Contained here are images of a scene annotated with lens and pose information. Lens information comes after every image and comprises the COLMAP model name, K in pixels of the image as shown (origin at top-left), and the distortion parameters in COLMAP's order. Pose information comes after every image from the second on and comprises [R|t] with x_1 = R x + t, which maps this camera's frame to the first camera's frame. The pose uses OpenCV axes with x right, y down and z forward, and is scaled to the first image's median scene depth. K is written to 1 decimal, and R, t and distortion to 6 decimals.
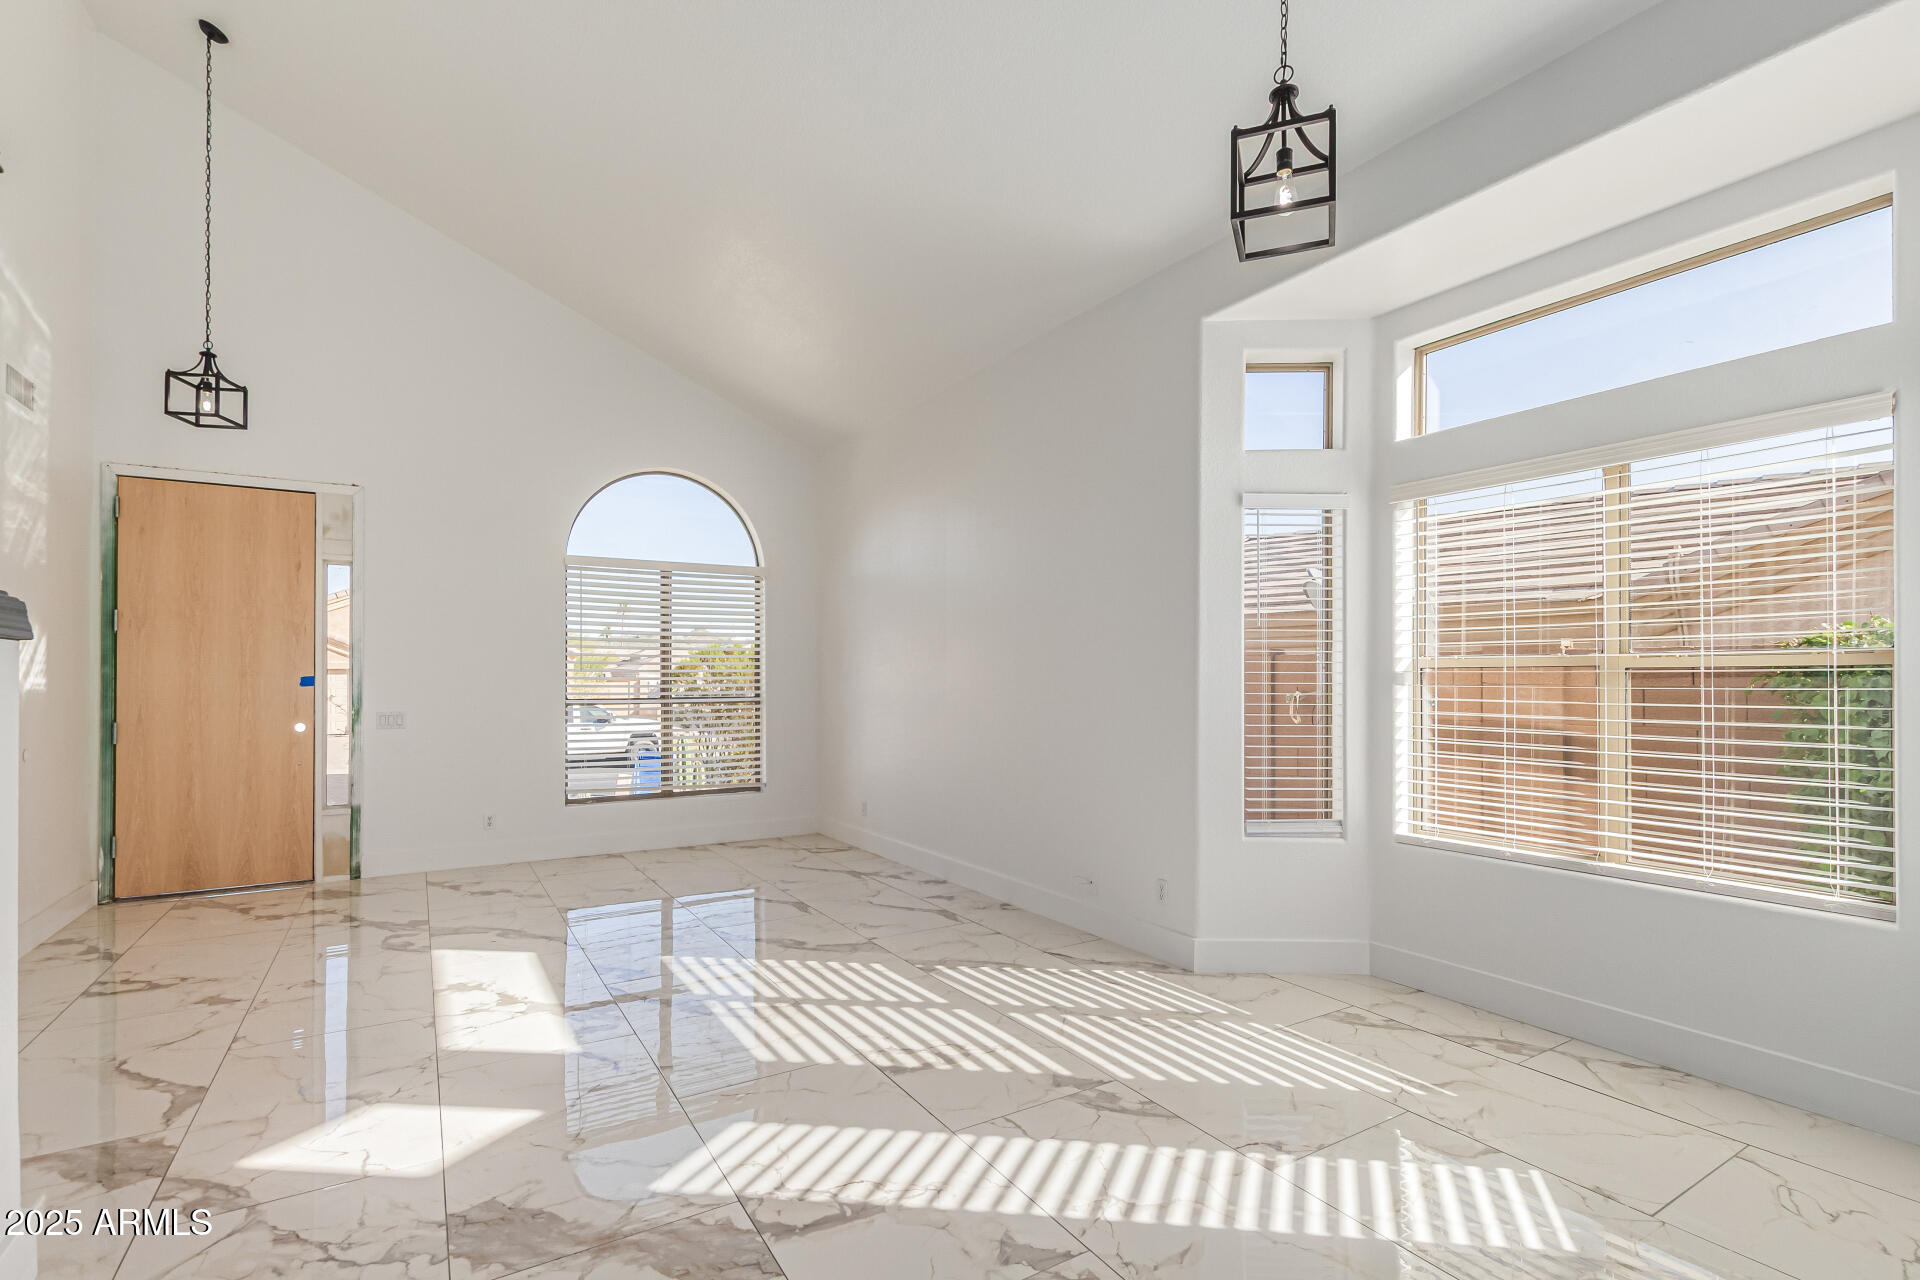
lens RADIAL K [[888.6, 0, 964.4], [0, 888.6, 683.0], [0, 0, 1]] dist [0.009959, -0.000631]
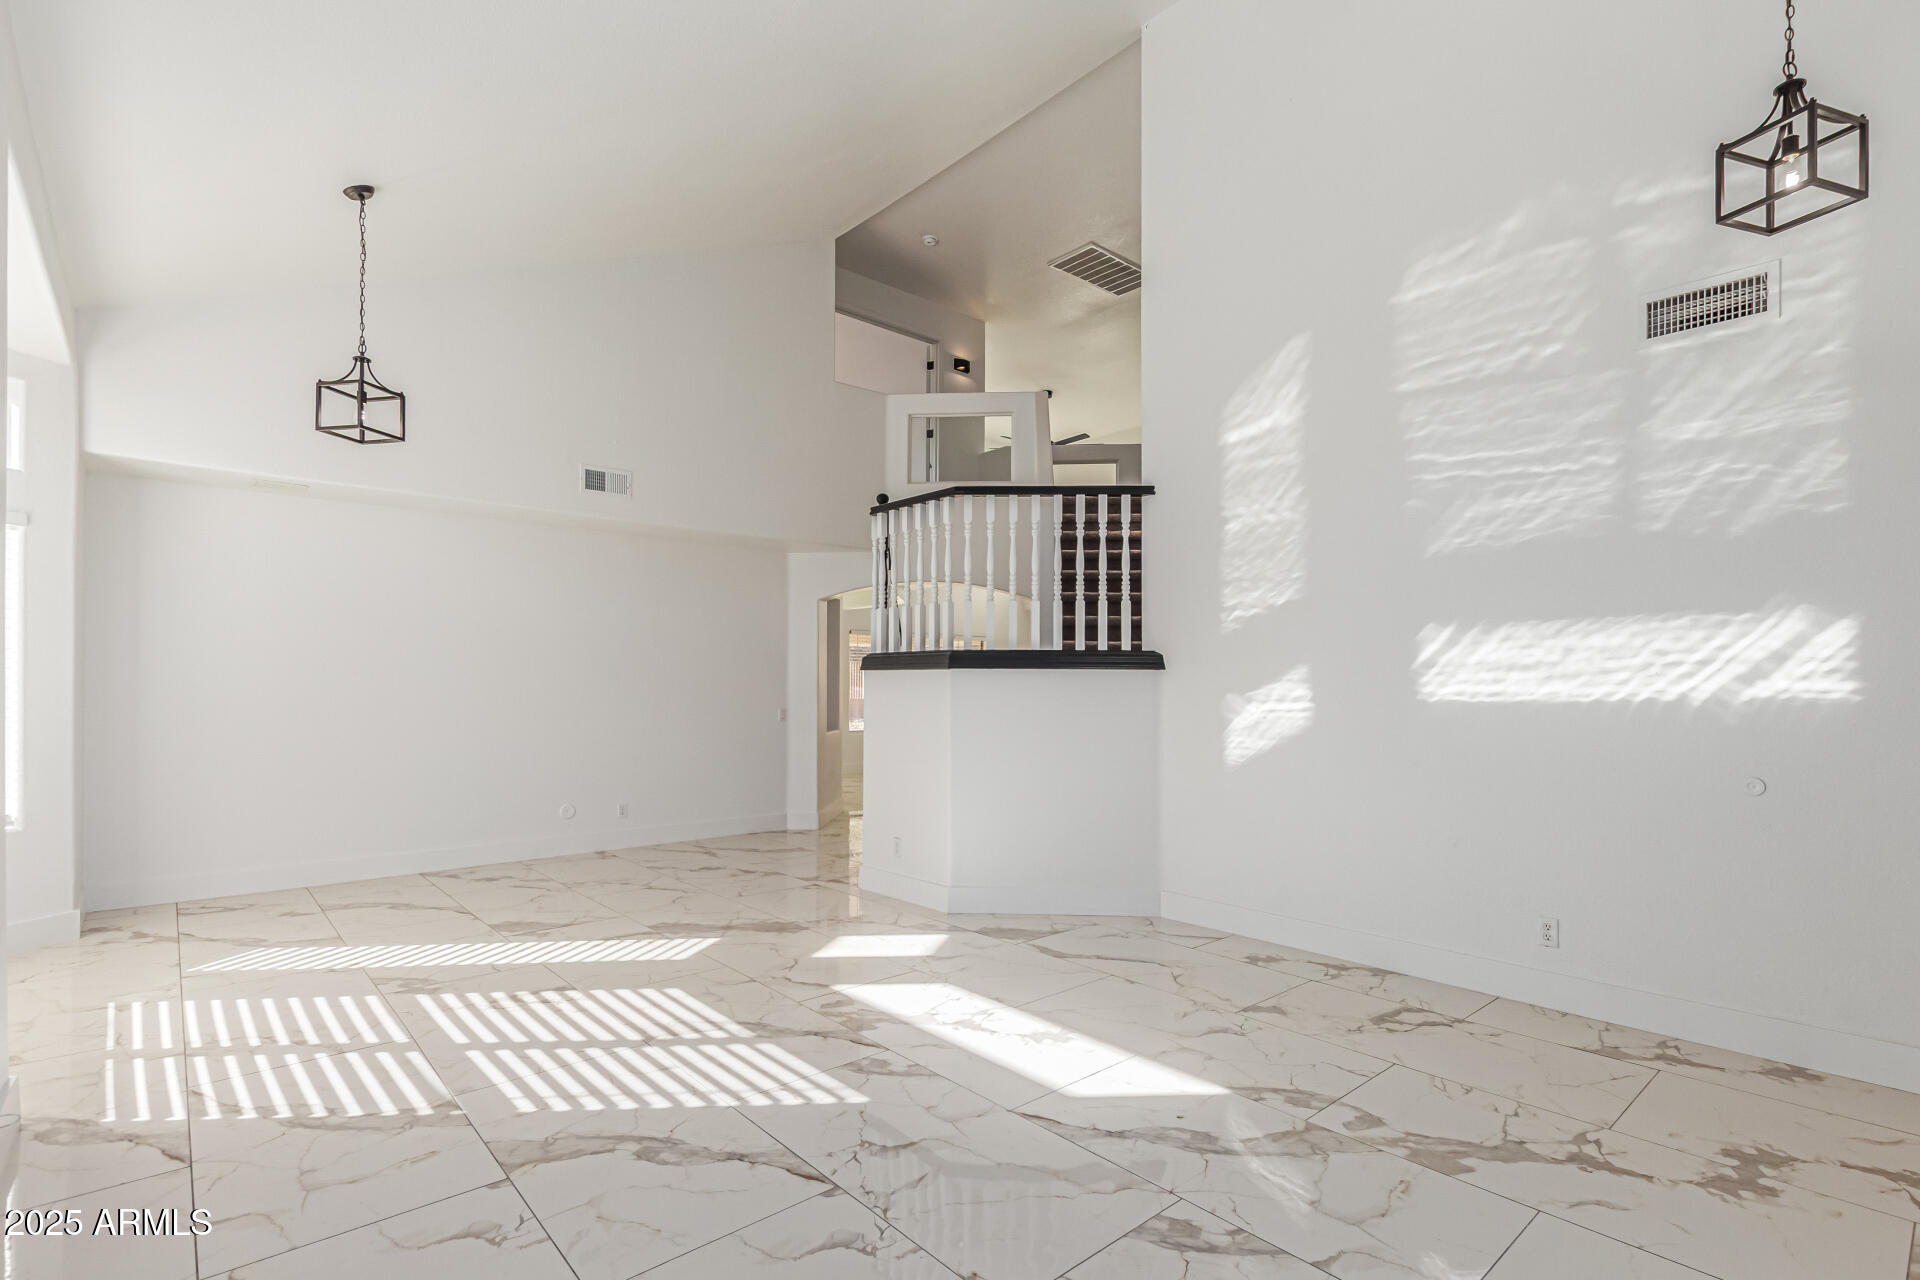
lens RADIAL K [[897.0, 0, 979.7], [0, 897.0, 688.9], [0, 0, 1]] dist [0.012177, -0.000295]
pose [[-0.982817, 0.000156, -0.184581, -0.356620], [-0.000793, 0.999987, 0.005068, -0.004078], [0.184579, 0.005127, -0.982804, 1.991832]]
